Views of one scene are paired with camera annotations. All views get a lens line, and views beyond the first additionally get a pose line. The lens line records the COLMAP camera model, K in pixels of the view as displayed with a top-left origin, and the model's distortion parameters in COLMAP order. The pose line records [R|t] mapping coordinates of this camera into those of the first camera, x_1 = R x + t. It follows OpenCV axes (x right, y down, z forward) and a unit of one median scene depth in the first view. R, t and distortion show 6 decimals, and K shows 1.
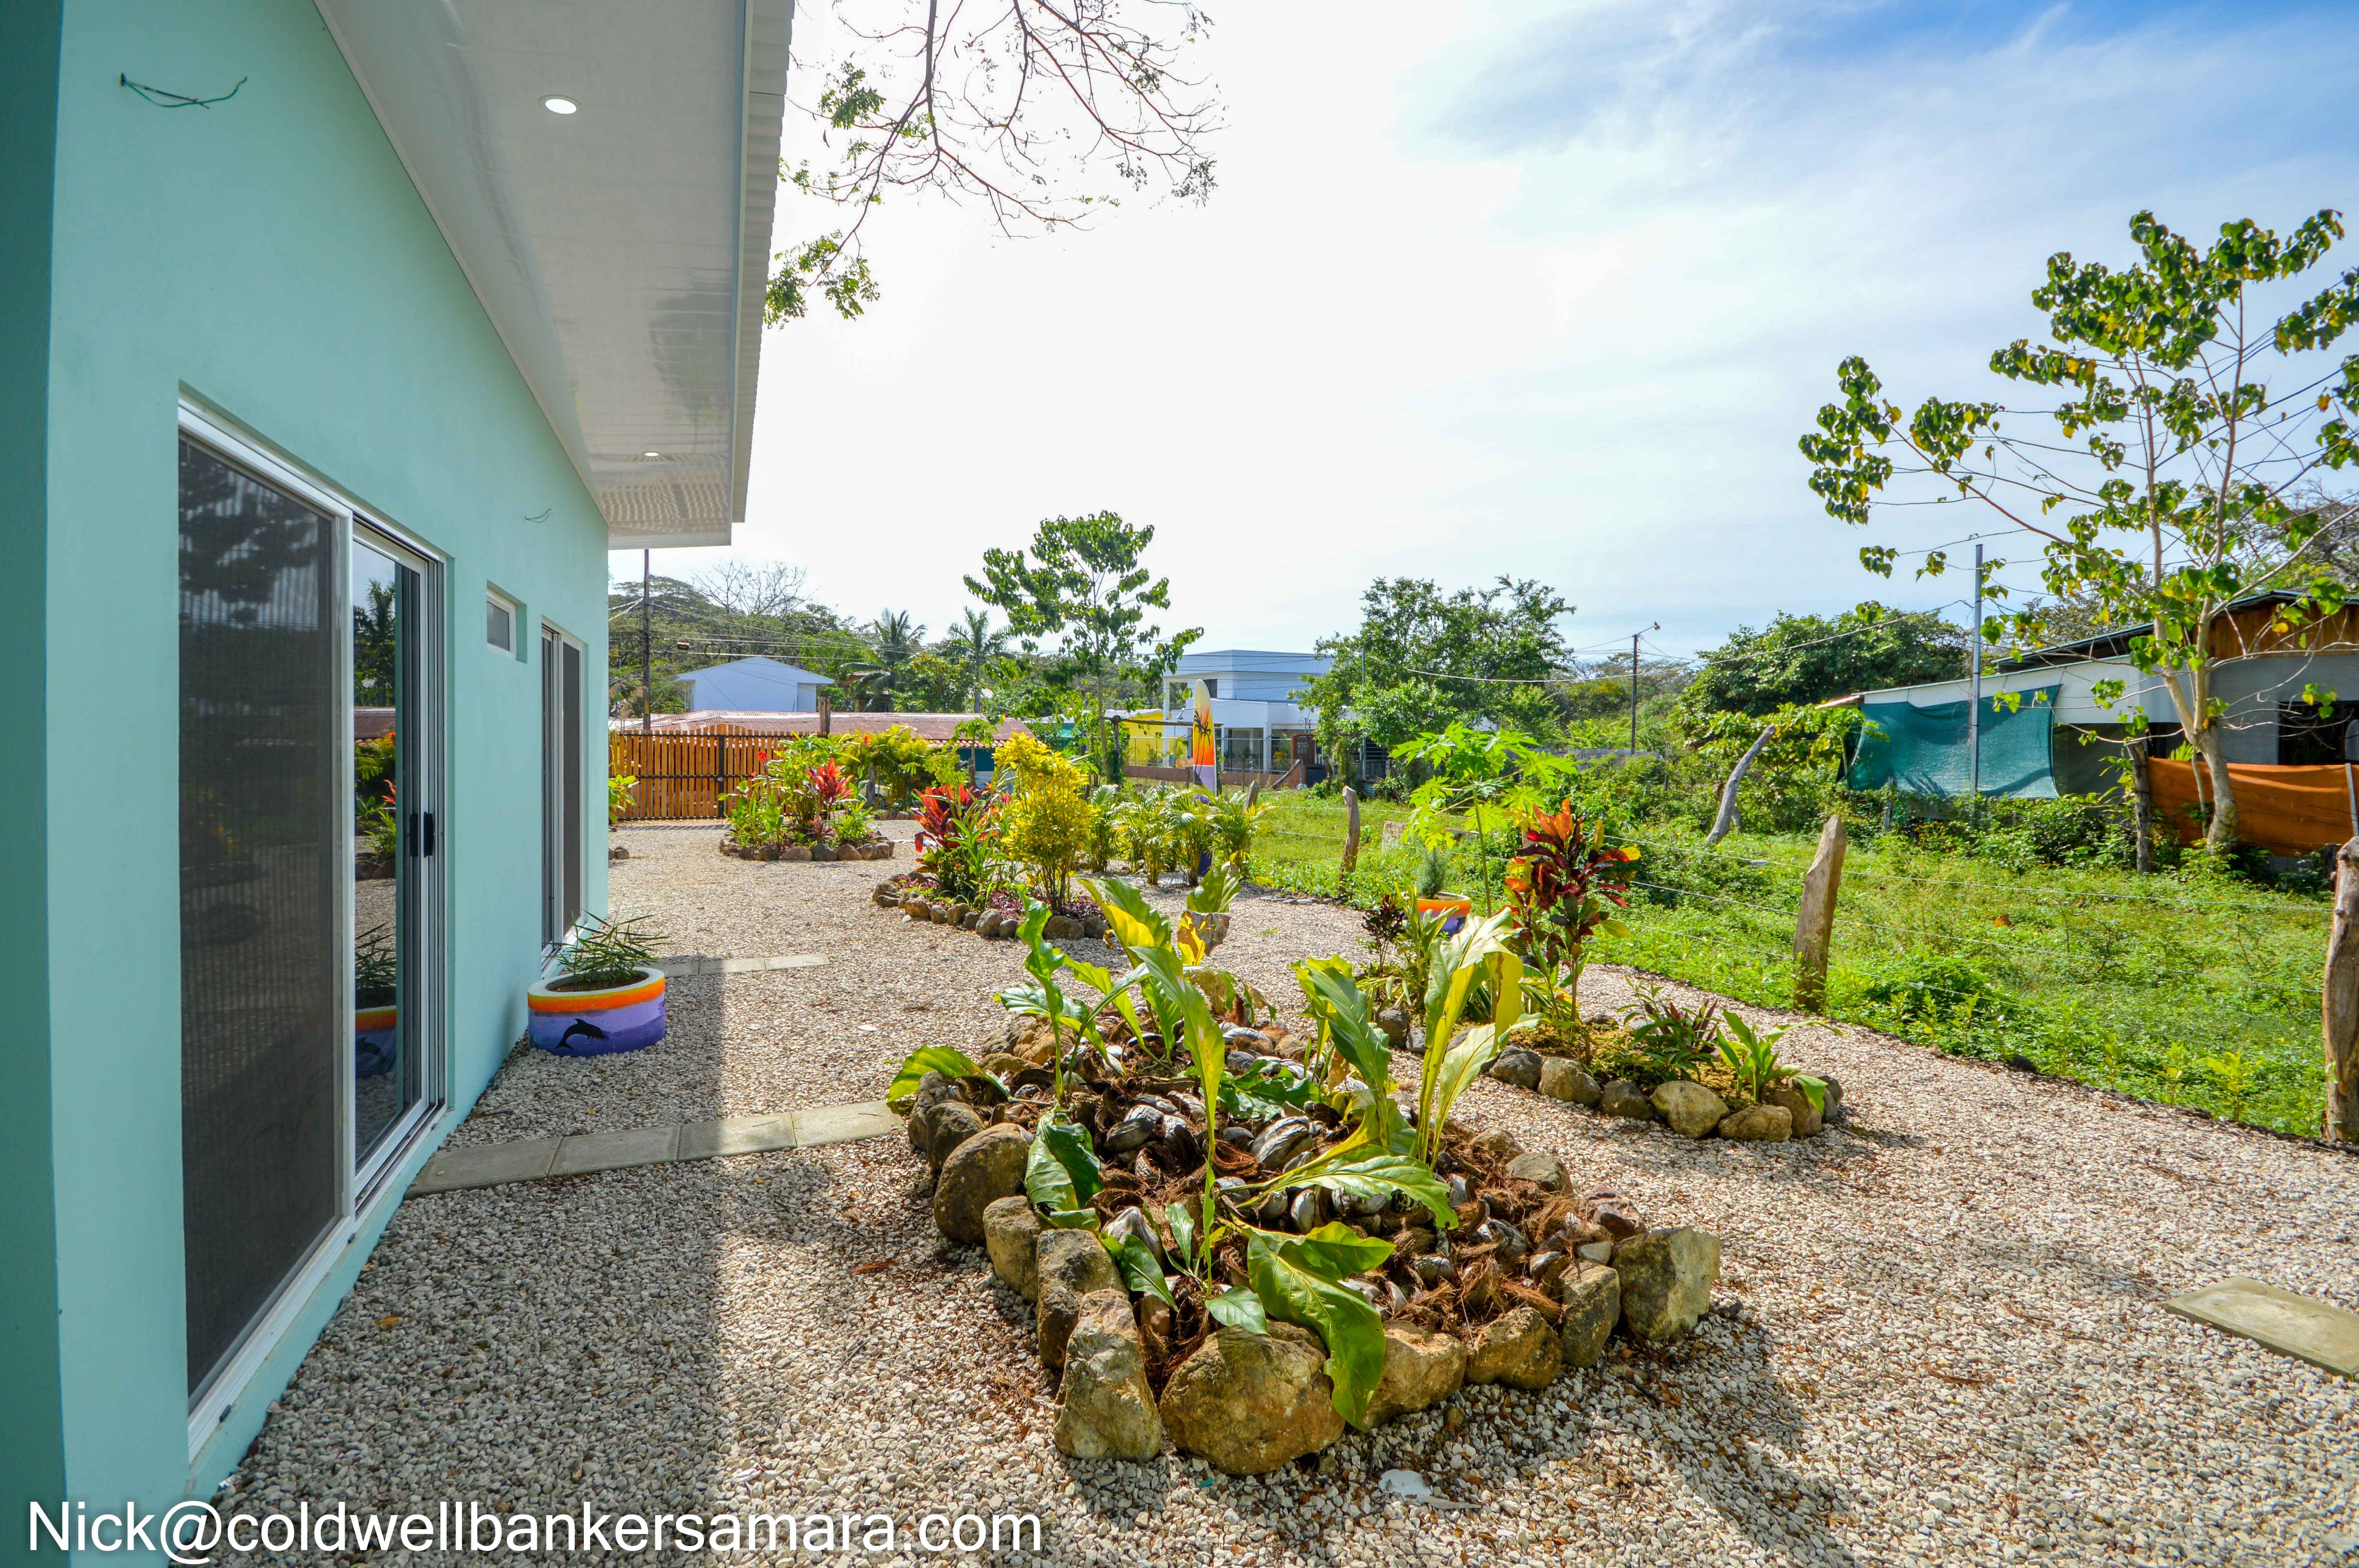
lens RADIAL K [[1053.3, 0, 1184.3], [0, 1053.3, 793.1], [0, 0, 1]] dist [-0.000770, 0.000335]
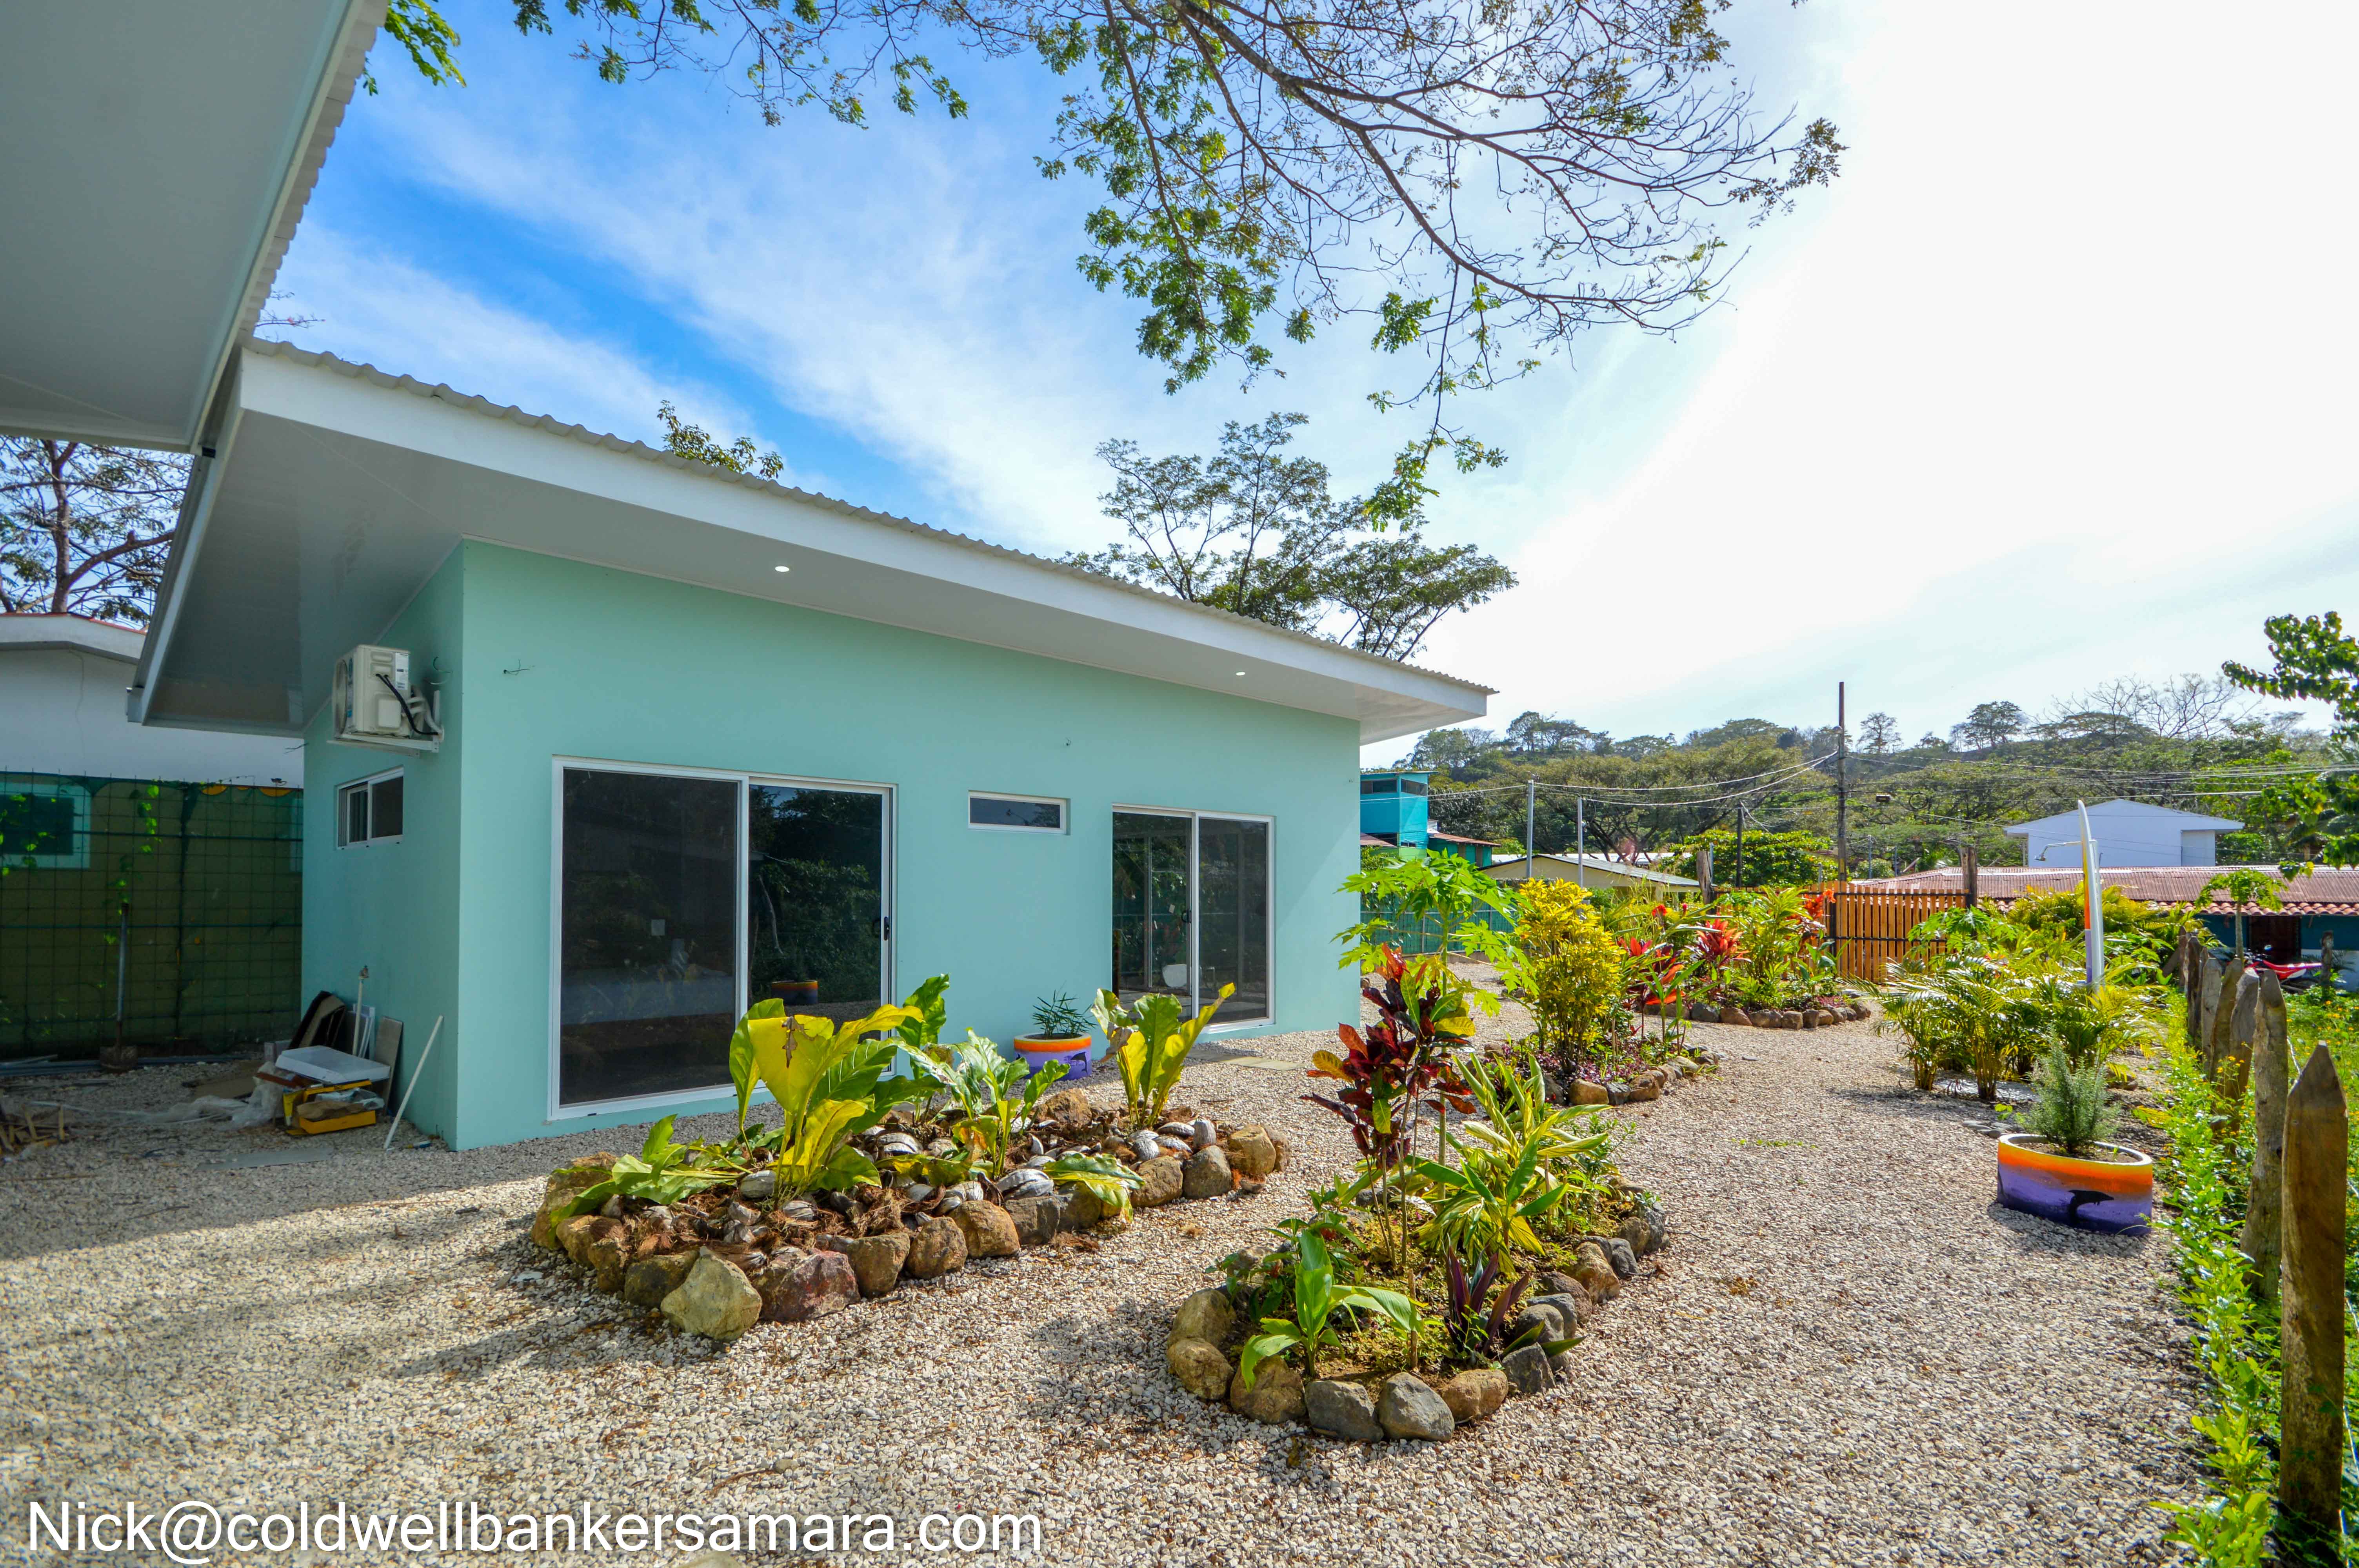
lens RADIAL K [[1088.4, 0, 1184.0], [0, 1088.4, 879.4], [0, 0, 1]] dist [-0.002404, -0.000305]
pose [[0.395352, -0.014616, -0.918413, 0.175318], [-0.053269, 0.997826, -0.038811, -0.000422], [0.916984, 0.064267, 0.393714, 0.096637]]
